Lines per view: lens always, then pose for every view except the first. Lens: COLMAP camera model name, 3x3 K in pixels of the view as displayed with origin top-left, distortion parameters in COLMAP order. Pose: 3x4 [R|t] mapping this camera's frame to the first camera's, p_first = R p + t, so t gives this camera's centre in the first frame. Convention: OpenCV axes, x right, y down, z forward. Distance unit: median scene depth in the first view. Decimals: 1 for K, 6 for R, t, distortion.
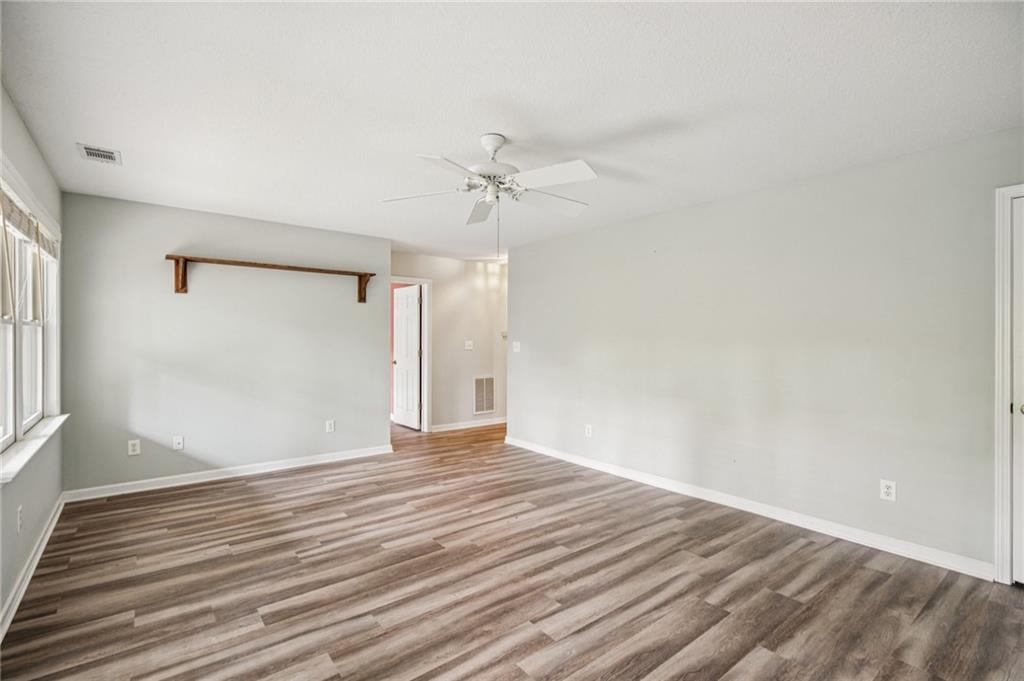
lens RADIAL K [[462.6, 0, 513.0], [0, 462.6, 341.7], [0, 0, 1]] dist [-0.004801, 0.000503]
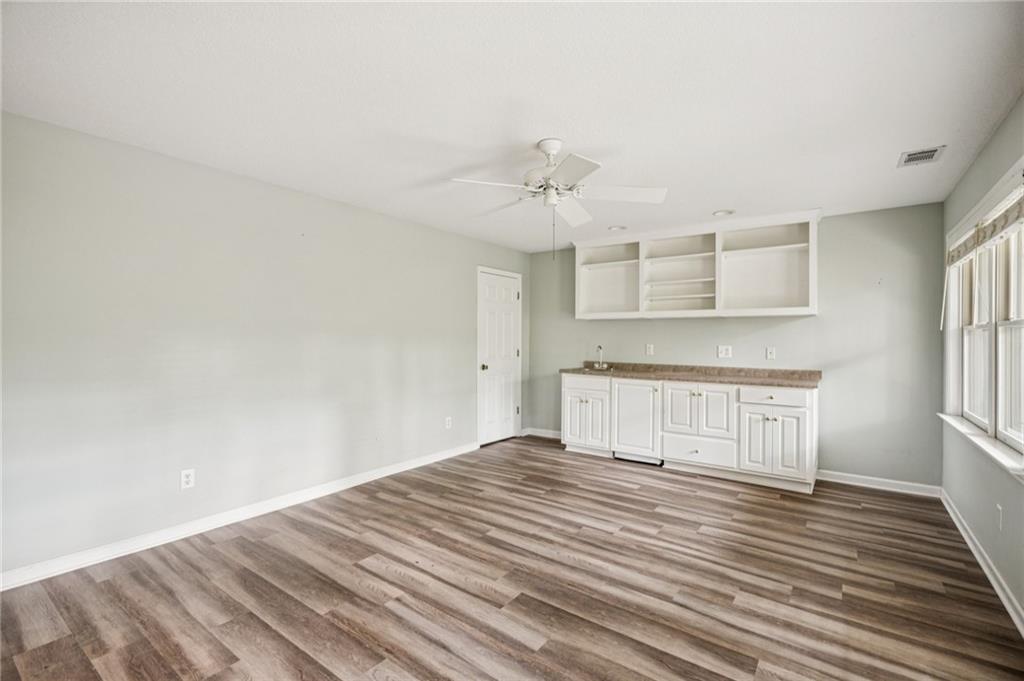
lens RADIAL K [[462.6, 0, 506.6], [0, 462.6, 334.6], [0, 0, 1]] dist [-0.004801, 0.000503]
pose [[-0.255191, -0.000099, 0.966891, -0.935796], [-0.003380, 0.999994, -0.000790, -0.007972], [-0.966885, -0.003469, -0.255190, 1.247886]]
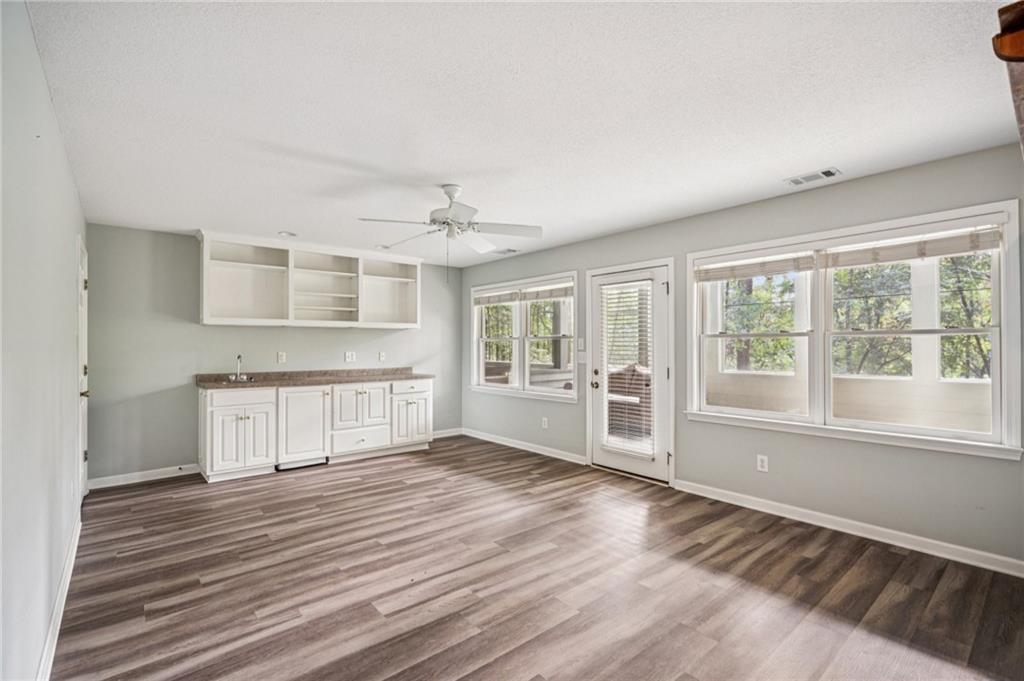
lens RADIAL K [[462.6, 0, 504.3], [0, 462.6, 342.1], [0, 0, 1]] dist [-0.004801, 0.000503]
pose [[-0.999915, -0.002103, -0.012870, -0.158049], [-0.002091, 0.999997, -0.000903, -0.013096], [0.012872, -0.000876, -0.999917, 2.085324]]
